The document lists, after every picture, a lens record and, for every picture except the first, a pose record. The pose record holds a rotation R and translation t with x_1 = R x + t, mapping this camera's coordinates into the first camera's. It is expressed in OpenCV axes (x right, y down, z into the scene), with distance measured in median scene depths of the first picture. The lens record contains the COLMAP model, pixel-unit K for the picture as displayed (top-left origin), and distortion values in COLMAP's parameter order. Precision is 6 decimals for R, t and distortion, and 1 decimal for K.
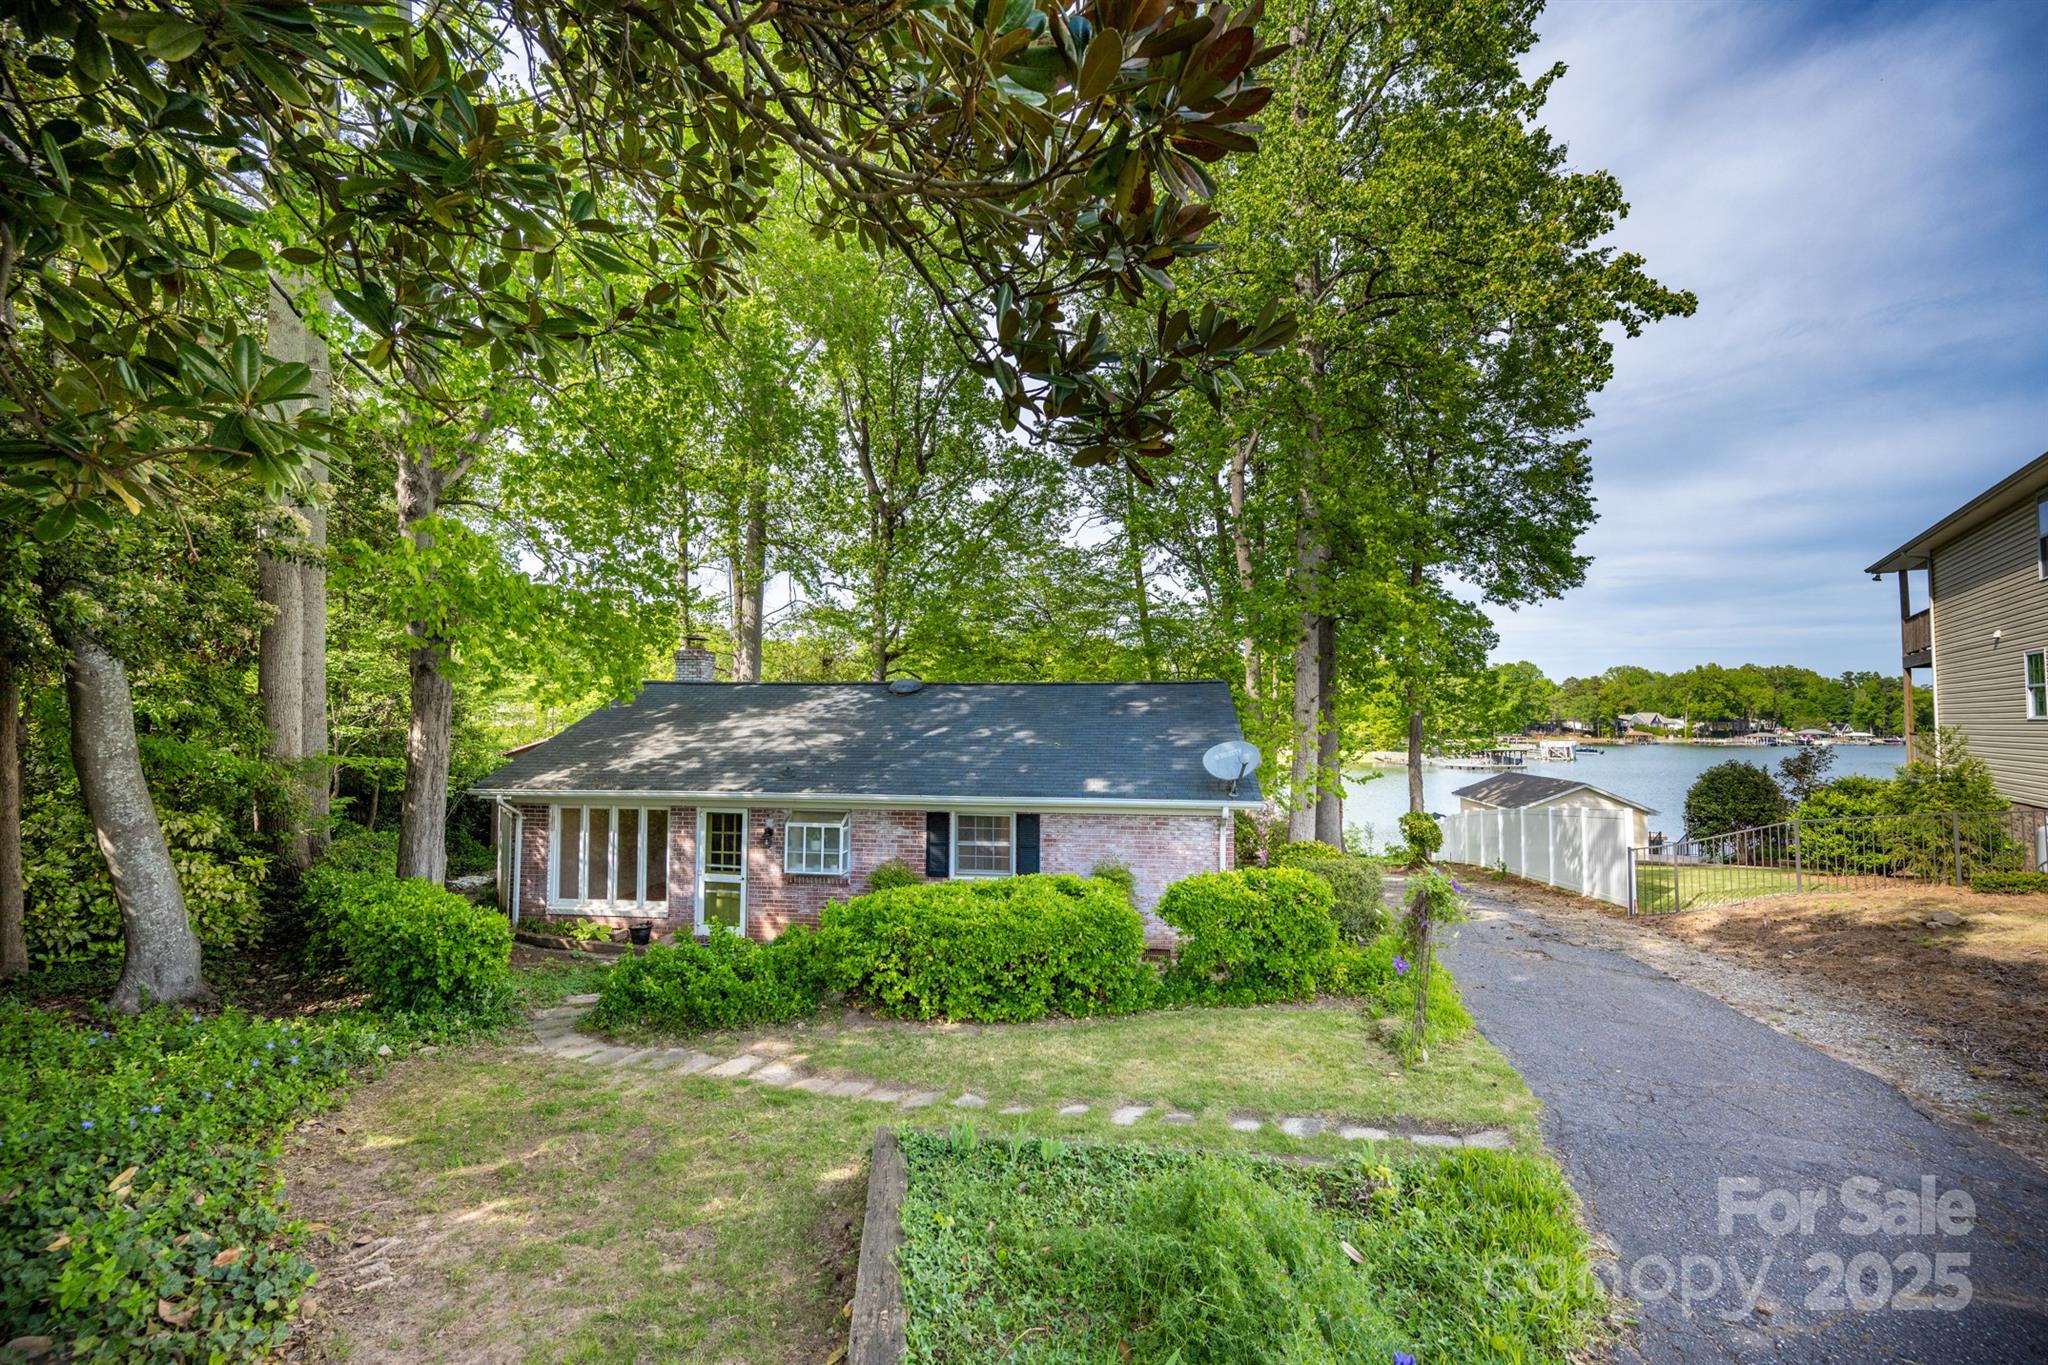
lens RADIAL K [[799.3, 0, 1023.7], [0, 799.3, 683.1], [0, 0, 1]] dist [-0.000133, 0.001134]
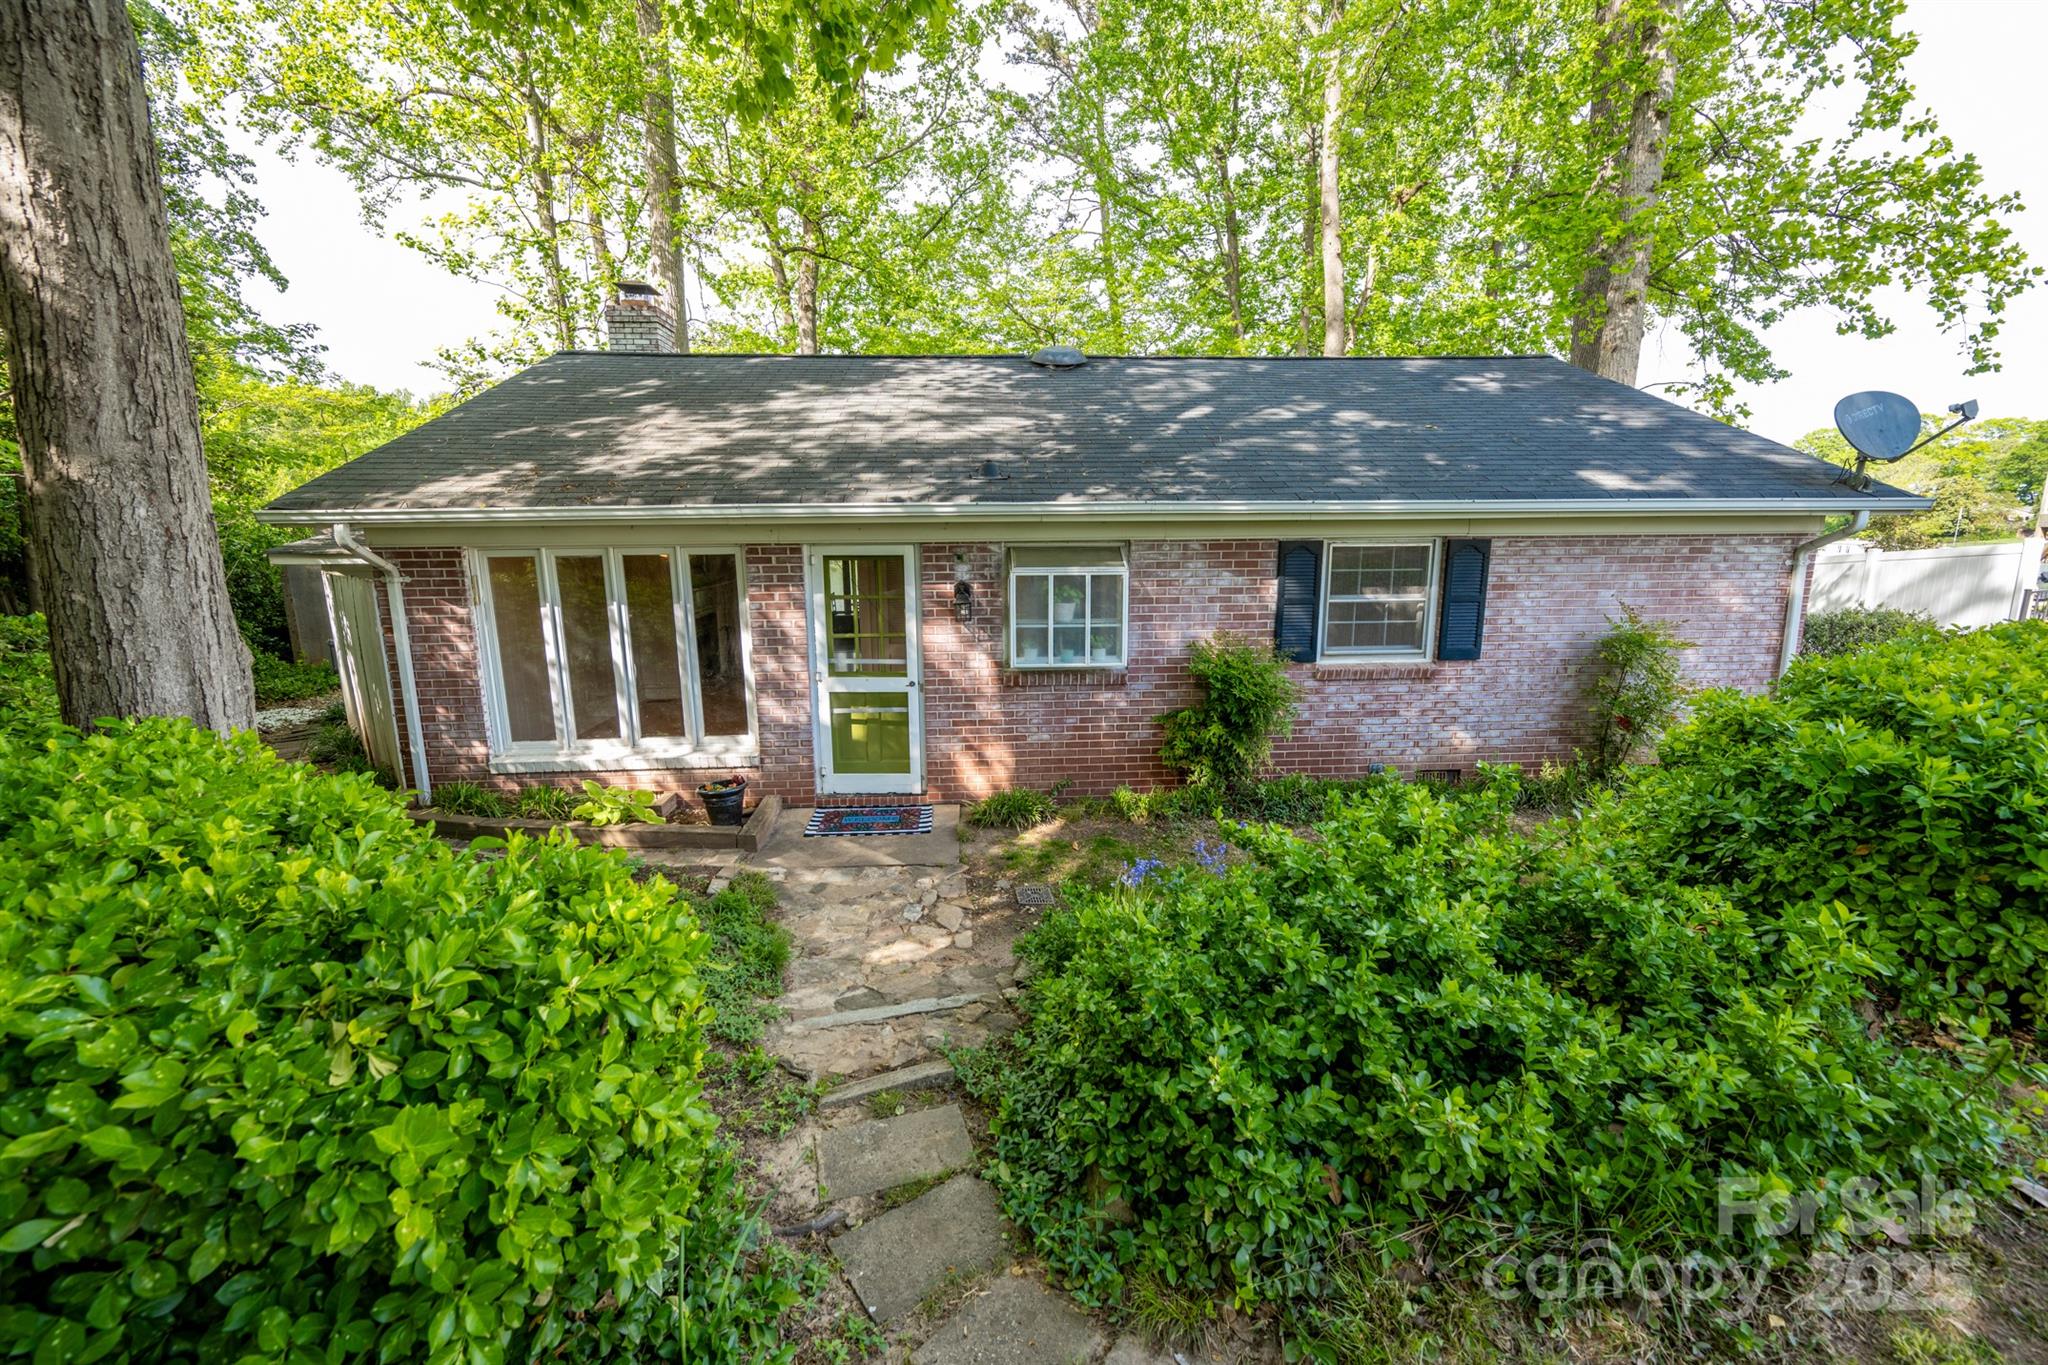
lens RADIAL K [[806.7, 0, 1034.8], [0, 806.7, 648.7], [0, 0, 1]] dist [-0.002267, -0.000216]
pose [[0.982121, -0.040542, 0.183832, -0.371009], [0.002878, 0.979653, 0.200676, 0.121066], [-0.188228, -0.196559, 0.962255, 0.497293]]
